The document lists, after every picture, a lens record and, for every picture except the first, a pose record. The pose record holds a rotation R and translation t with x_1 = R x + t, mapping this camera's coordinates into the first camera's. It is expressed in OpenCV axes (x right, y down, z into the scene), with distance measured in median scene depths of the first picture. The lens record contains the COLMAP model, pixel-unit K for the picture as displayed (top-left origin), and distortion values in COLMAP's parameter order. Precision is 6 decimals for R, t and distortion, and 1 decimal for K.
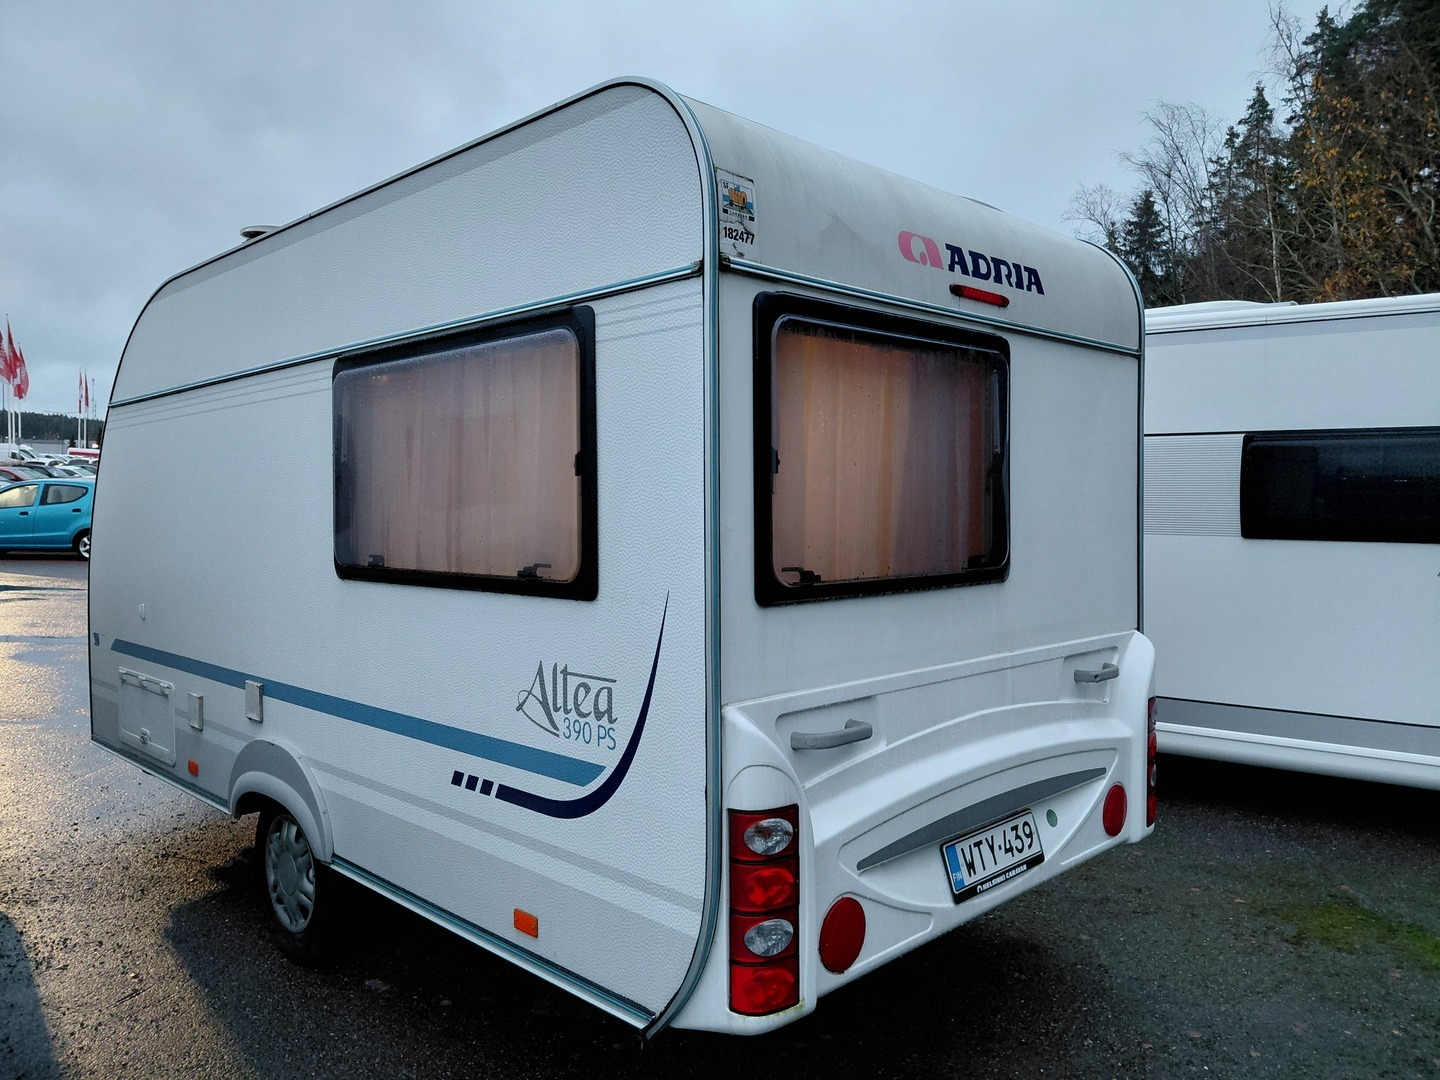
lens RADIAL K [[1061.2, 0, 720.0], [0, 1061.2, 540.0], [0, 0, 1]] dist [0.149278, -0.343458]
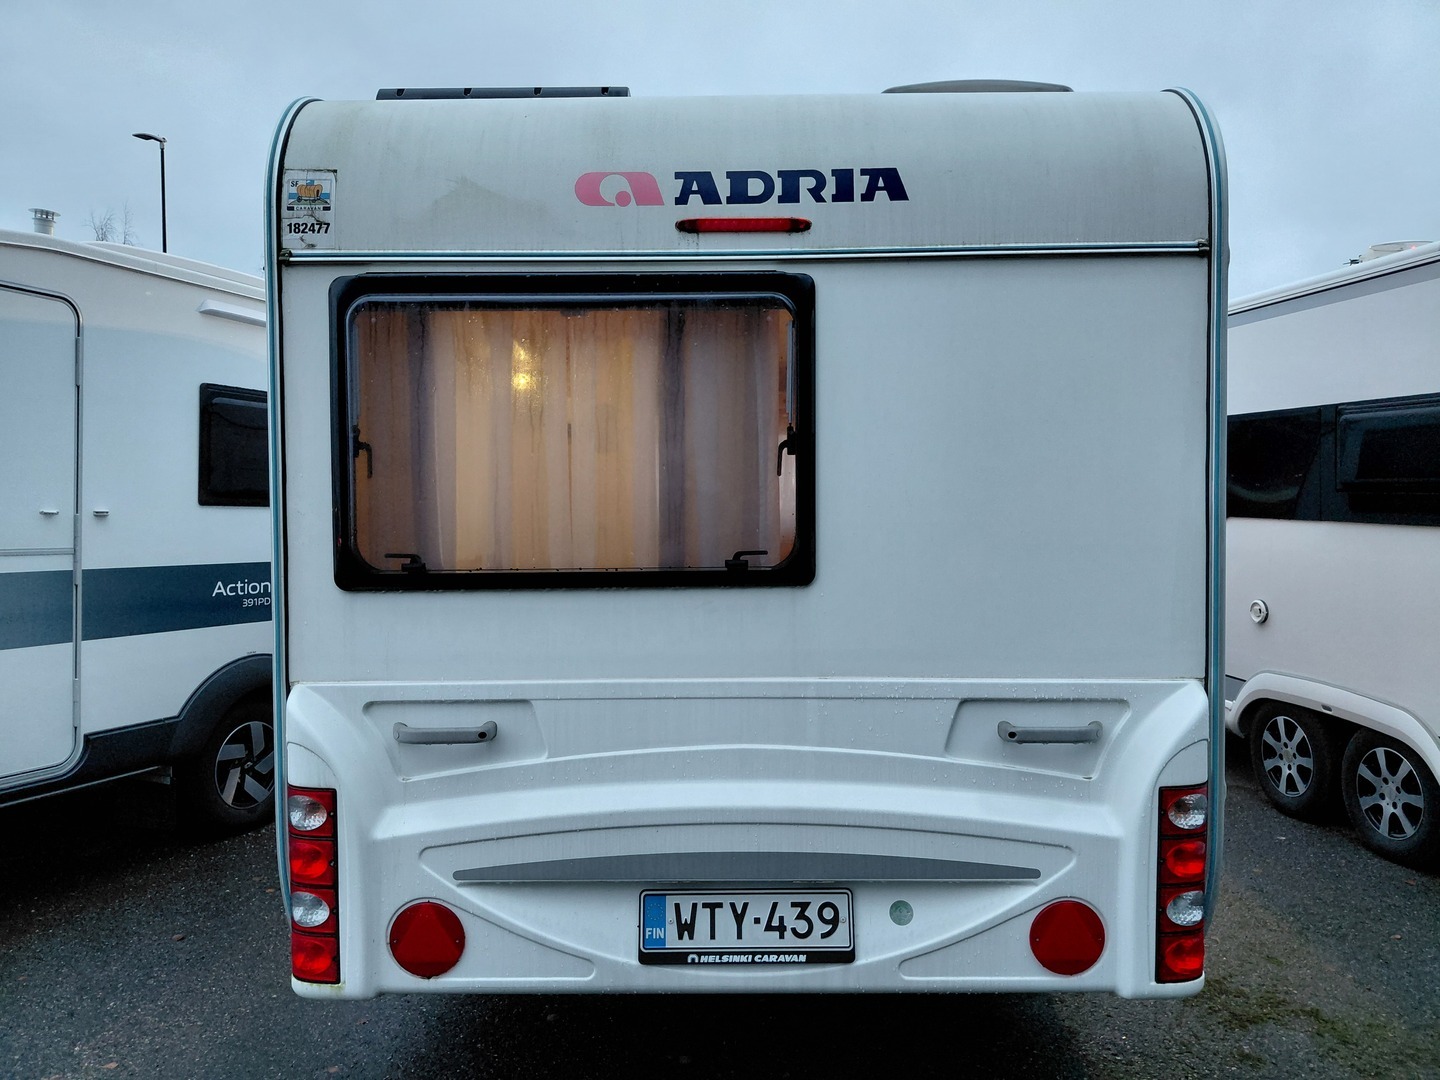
lens RADIAL K [[1061.2, 0, 720.0], [0, 1061.2, 540.0], [0, 0, 1]] dist [0.149278, -0.343458]
pose [[0.697042, 0.027389, -0.716507, 0.815185], [-0.018876, 0.999625, 0.019848, -0.009657], [0.716782, -0.000310, 0.697298, 0.437384]]
